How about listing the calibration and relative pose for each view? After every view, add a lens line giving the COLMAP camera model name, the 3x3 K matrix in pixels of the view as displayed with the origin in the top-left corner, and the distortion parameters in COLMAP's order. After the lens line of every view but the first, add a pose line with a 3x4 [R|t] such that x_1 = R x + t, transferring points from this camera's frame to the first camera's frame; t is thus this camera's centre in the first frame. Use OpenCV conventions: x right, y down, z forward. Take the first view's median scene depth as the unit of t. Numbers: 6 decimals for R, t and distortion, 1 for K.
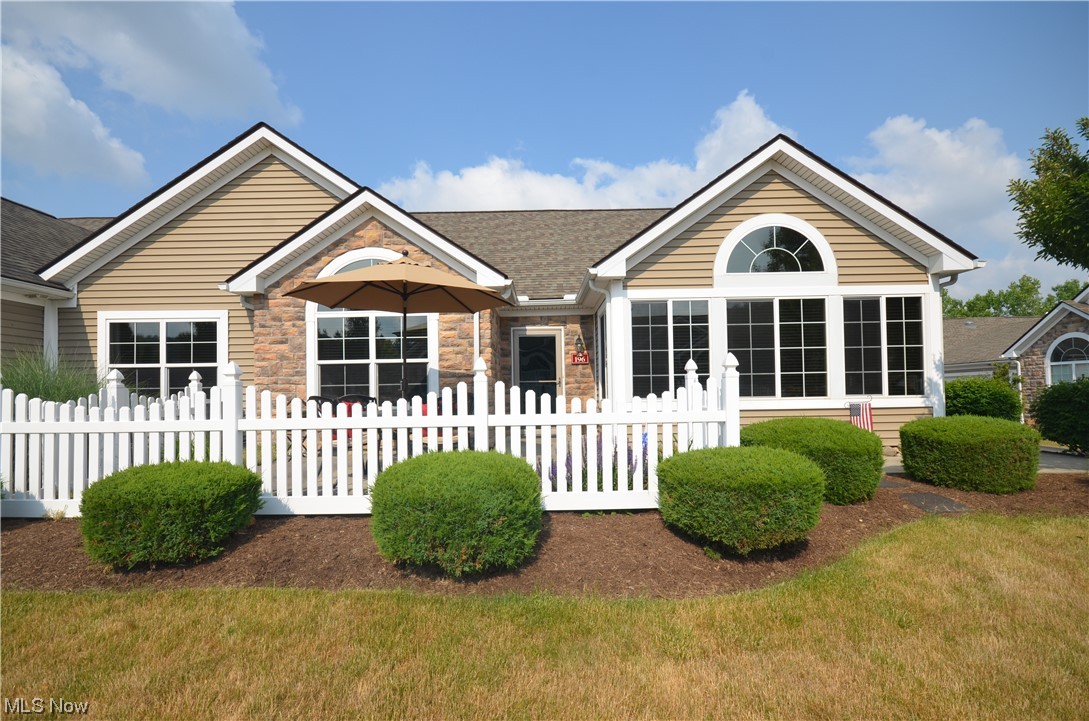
lens RADIAL K [[543.8, 0, 545.2], [0, 543.8, 377.5], [0, 0, 1]] dist [-0.003395, -0.000257]
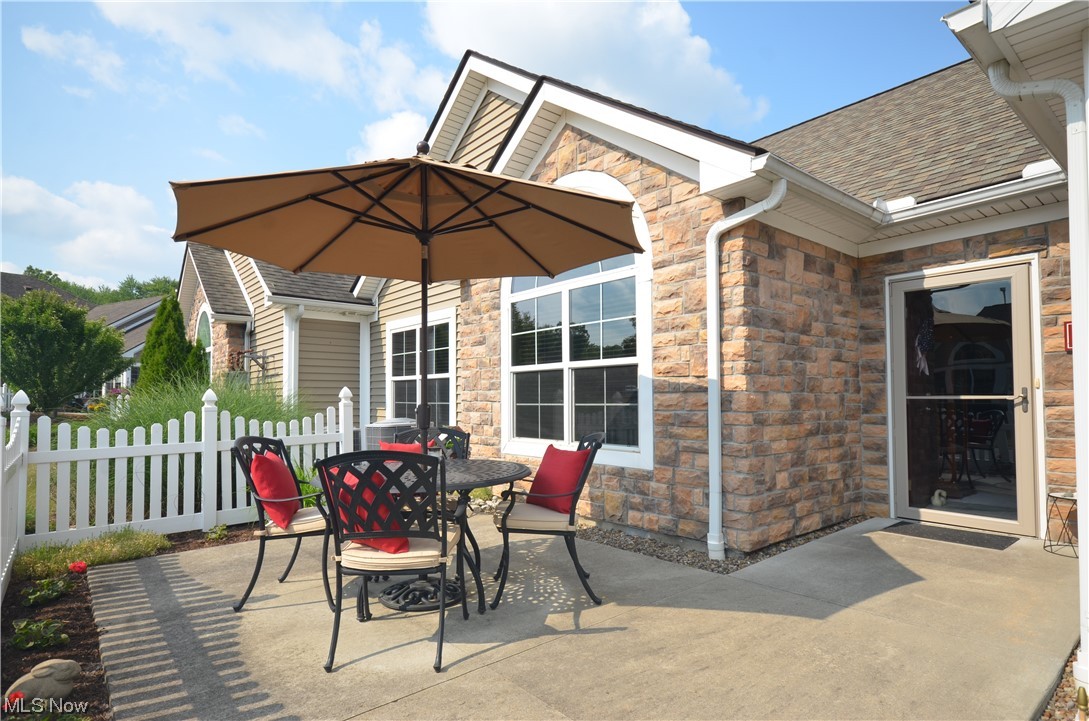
lens RADIAL K [[578.1, 0, 545.0], [0, 578.1, 382.2], [0, 0, 1]] dist [0.002063, 0.000615]
pose [[0.617711, -0.008137, -0.786363, 0.169052], [0.016548, 0.999860, 0.002652, -0.013044], [0.786231, -0.014651, 0.617759, 0.584009]]
